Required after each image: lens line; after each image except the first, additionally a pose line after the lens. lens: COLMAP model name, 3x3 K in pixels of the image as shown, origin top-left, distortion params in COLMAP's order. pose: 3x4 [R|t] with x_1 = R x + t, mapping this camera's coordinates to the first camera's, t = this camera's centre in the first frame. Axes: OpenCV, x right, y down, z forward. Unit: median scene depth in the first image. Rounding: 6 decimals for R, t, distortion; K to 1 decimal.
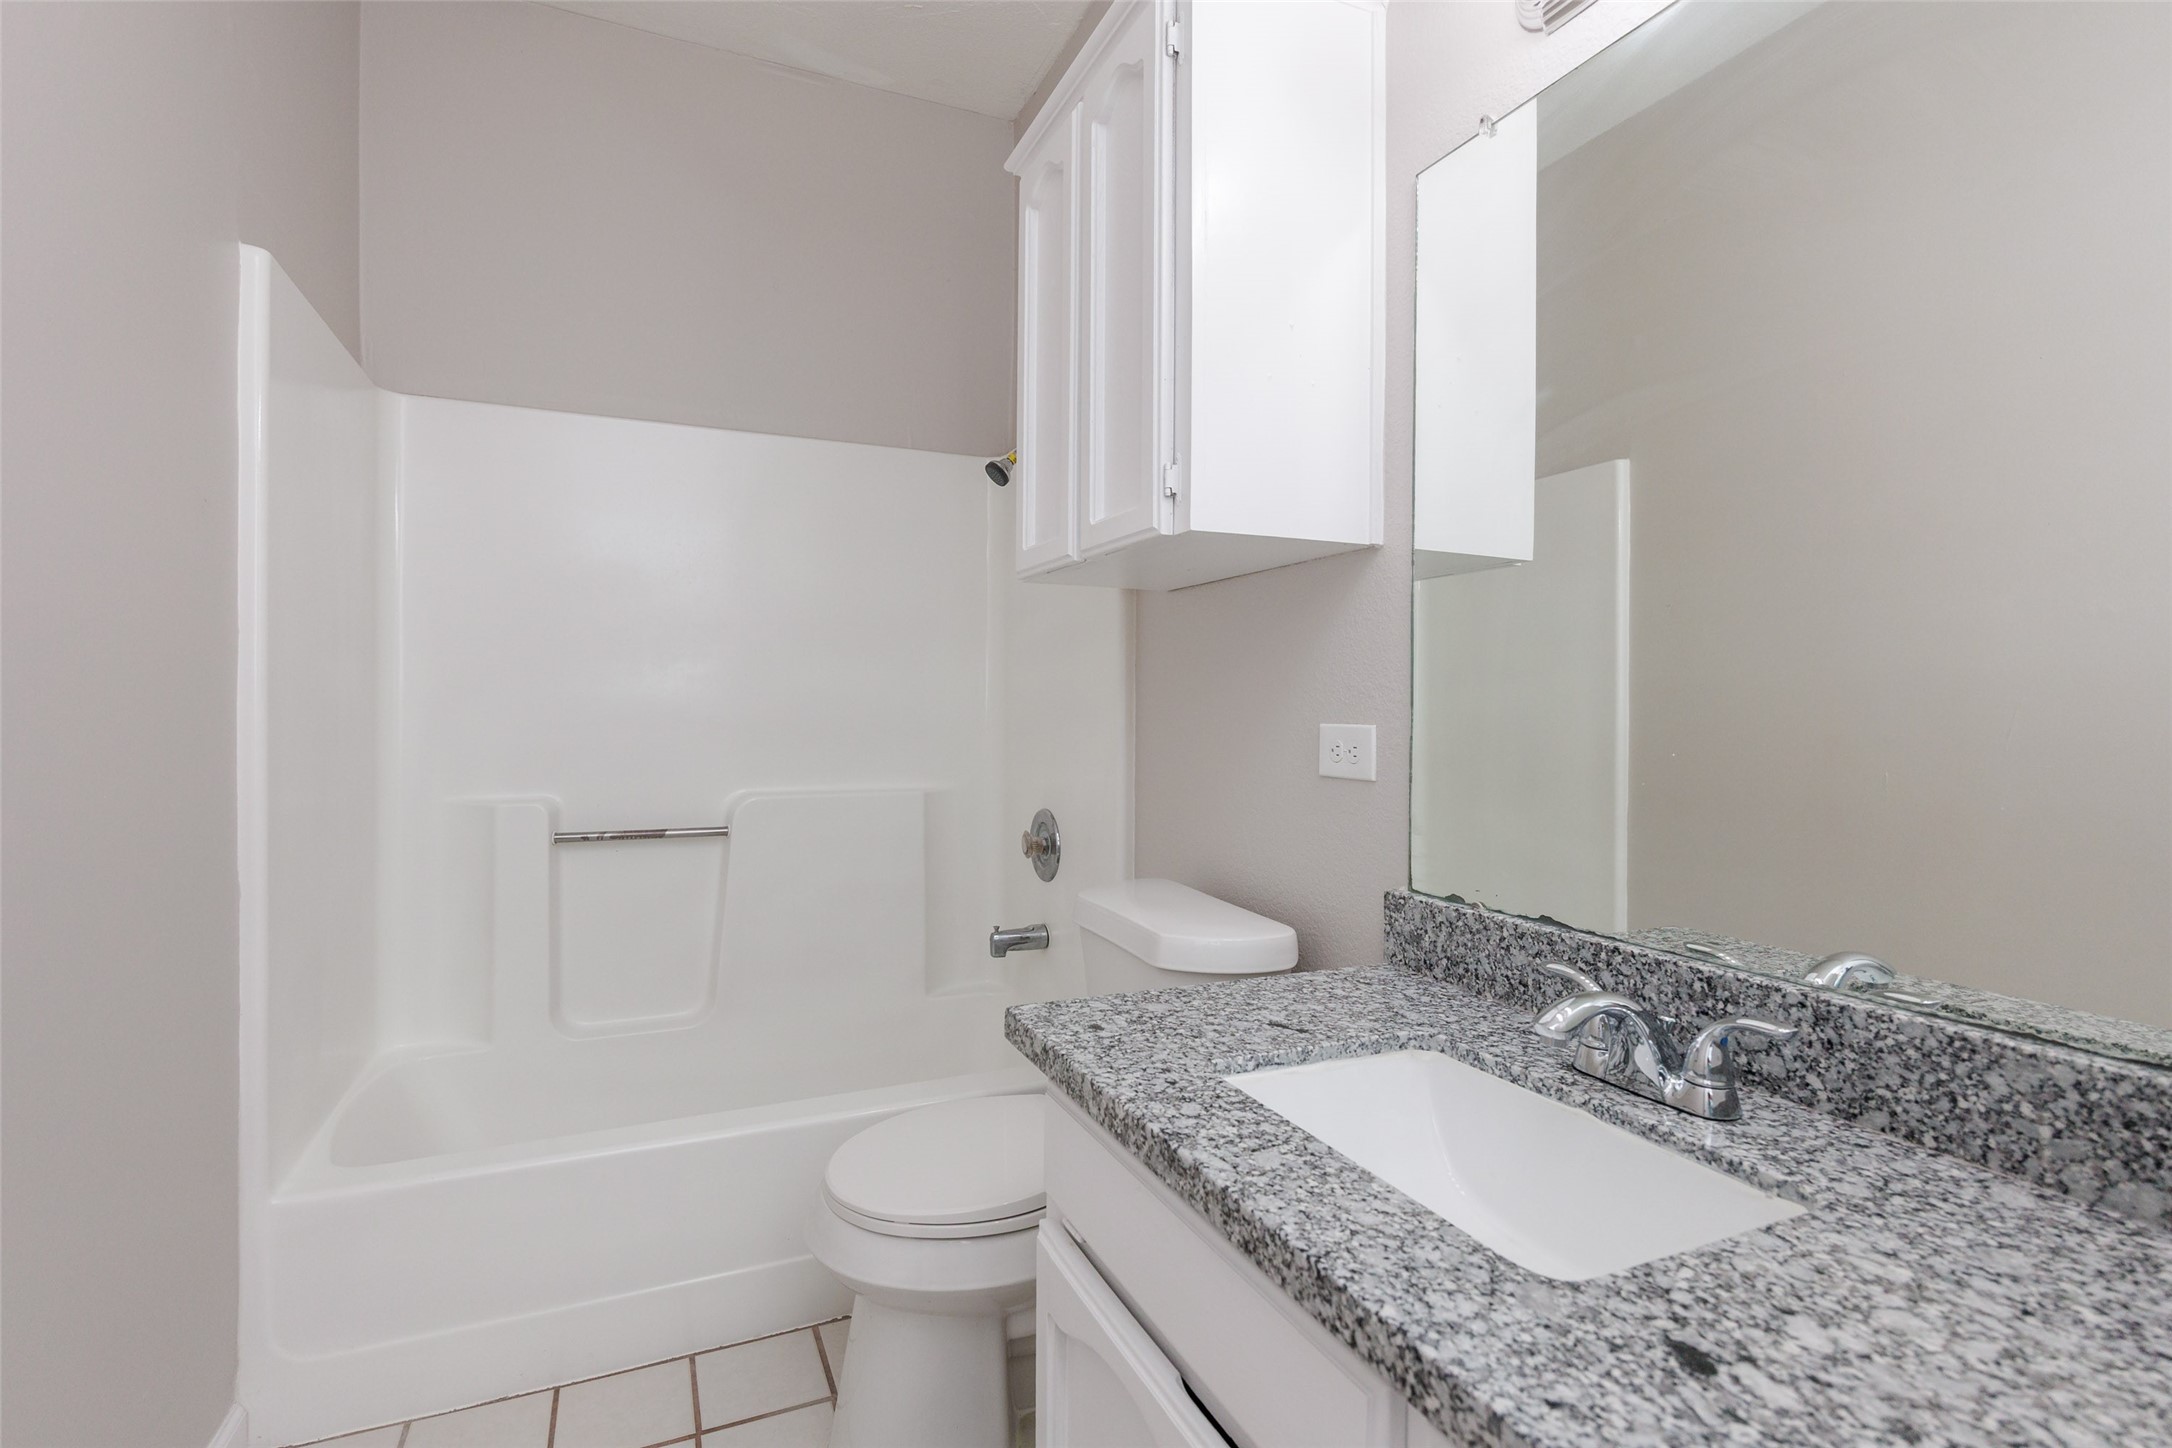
lens RADIAL K [[937.3, 0, 1087.5], [0, 937.3, 714.4], [0, 0, 1]] dist [-0.007359, -0.000408]
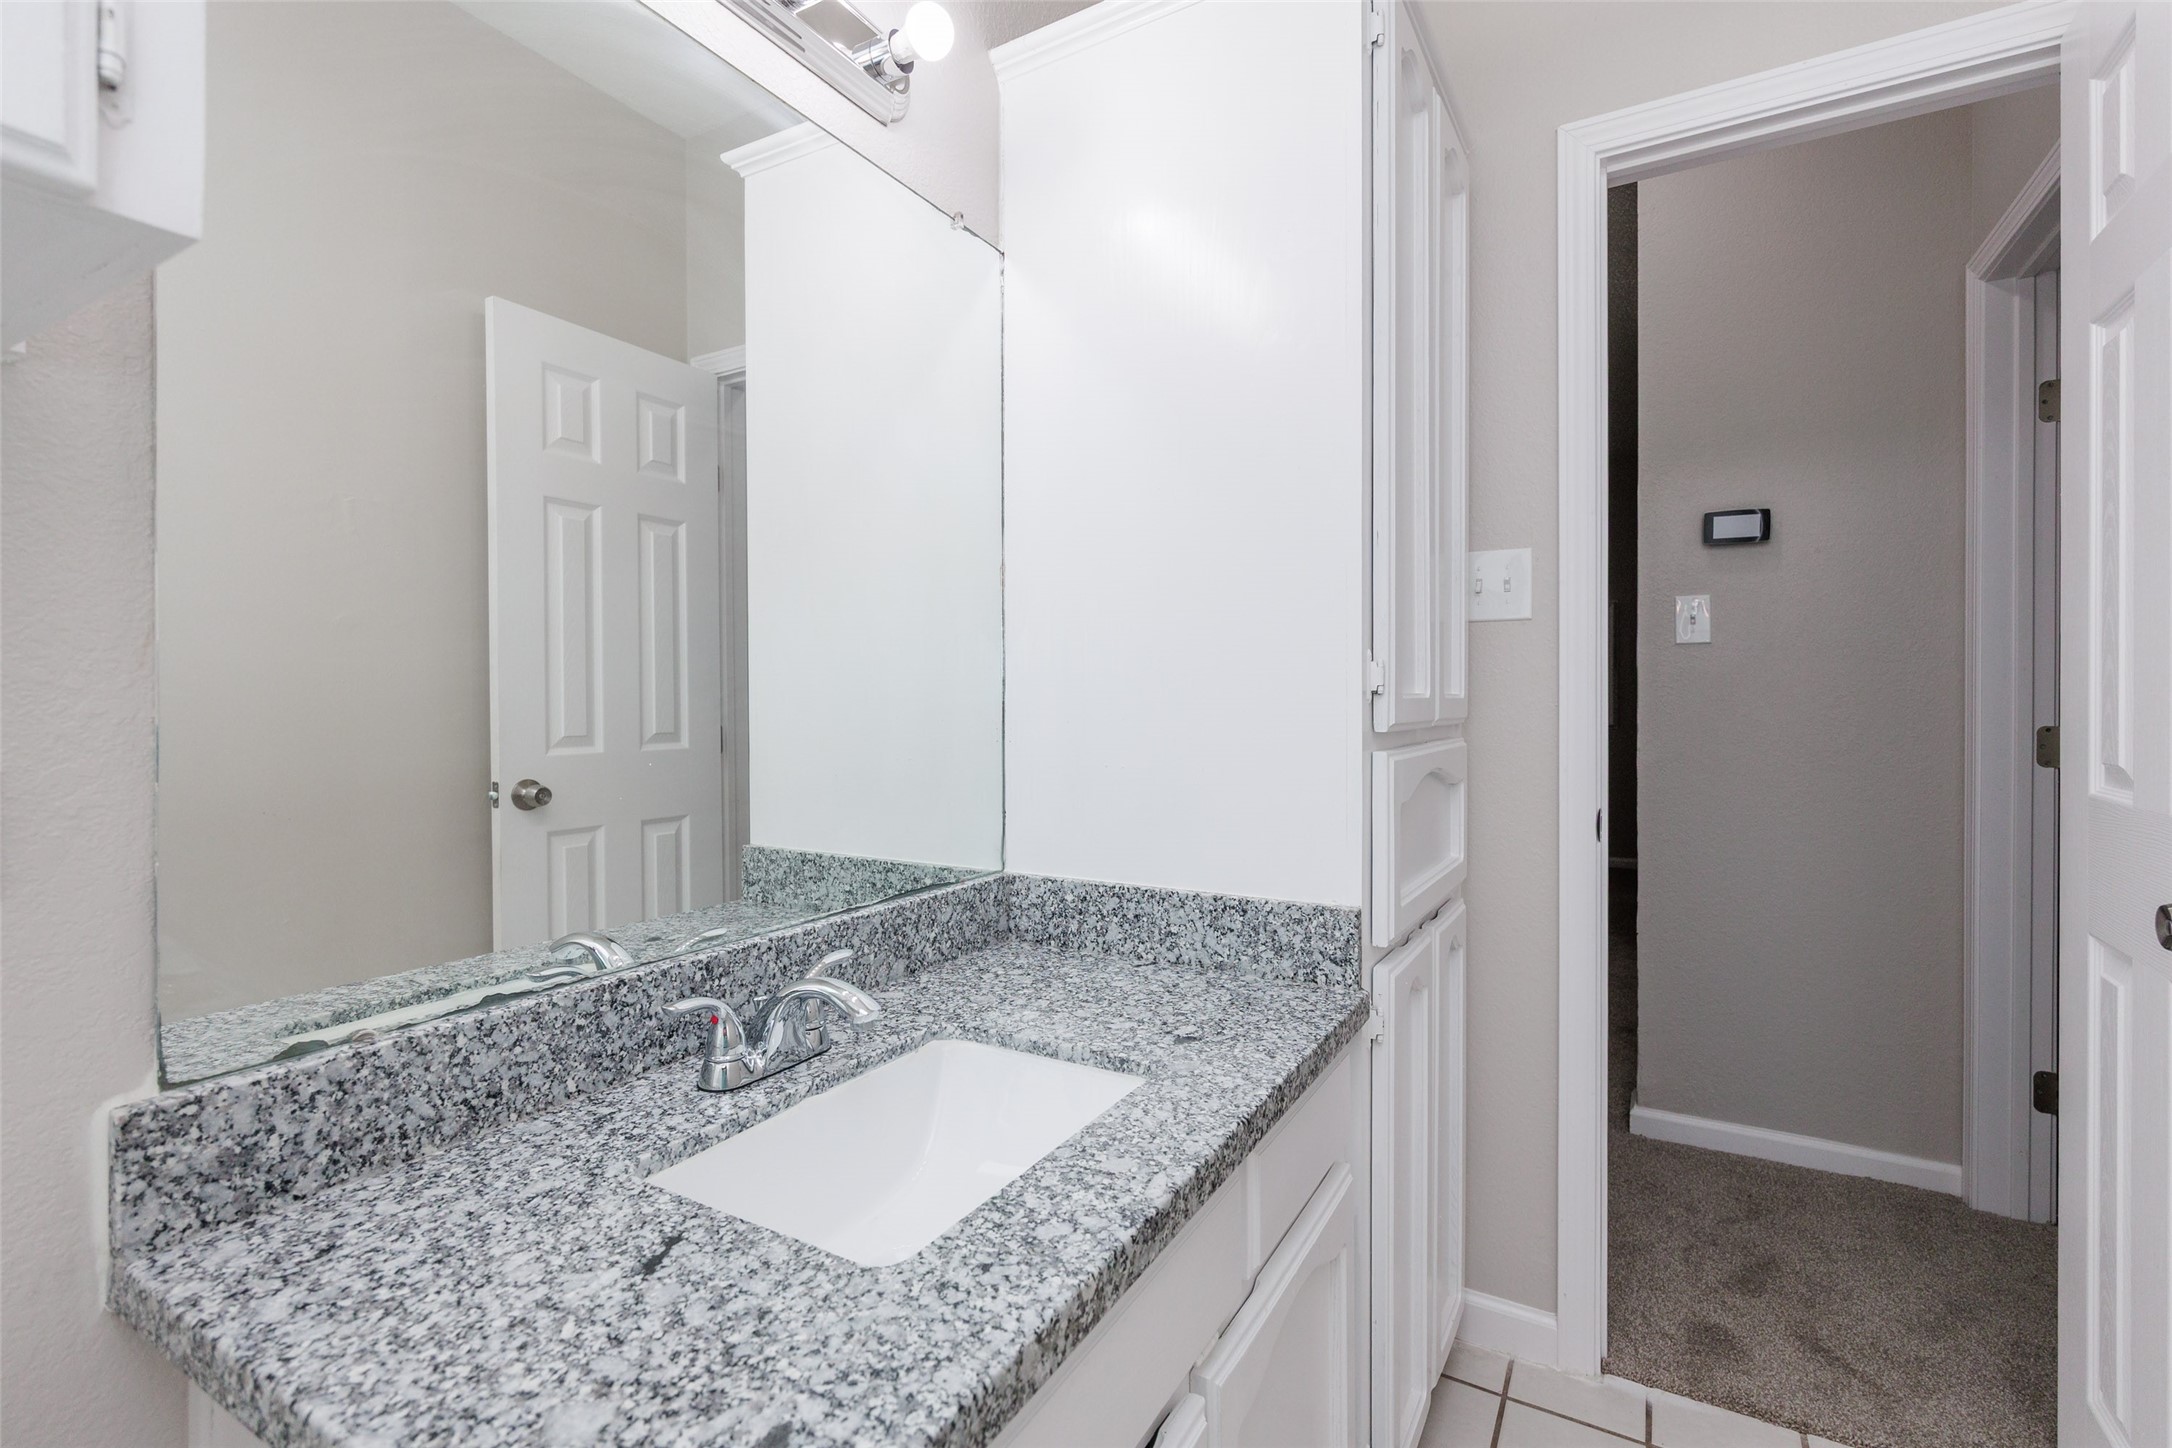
lens RADIAL K [[937.3, 0, 1095.3], [0, 937.3, 712.1], [0, 0, 1]] dist [-0.007359, -0.000408]
pose [[-0.553275, -0.012614, 0.832903, -0.488788], [0.006942, 0.999781, 0.019753, -0.030032], [-0.832970, 0.016711, -0.553066, 1.209851]]
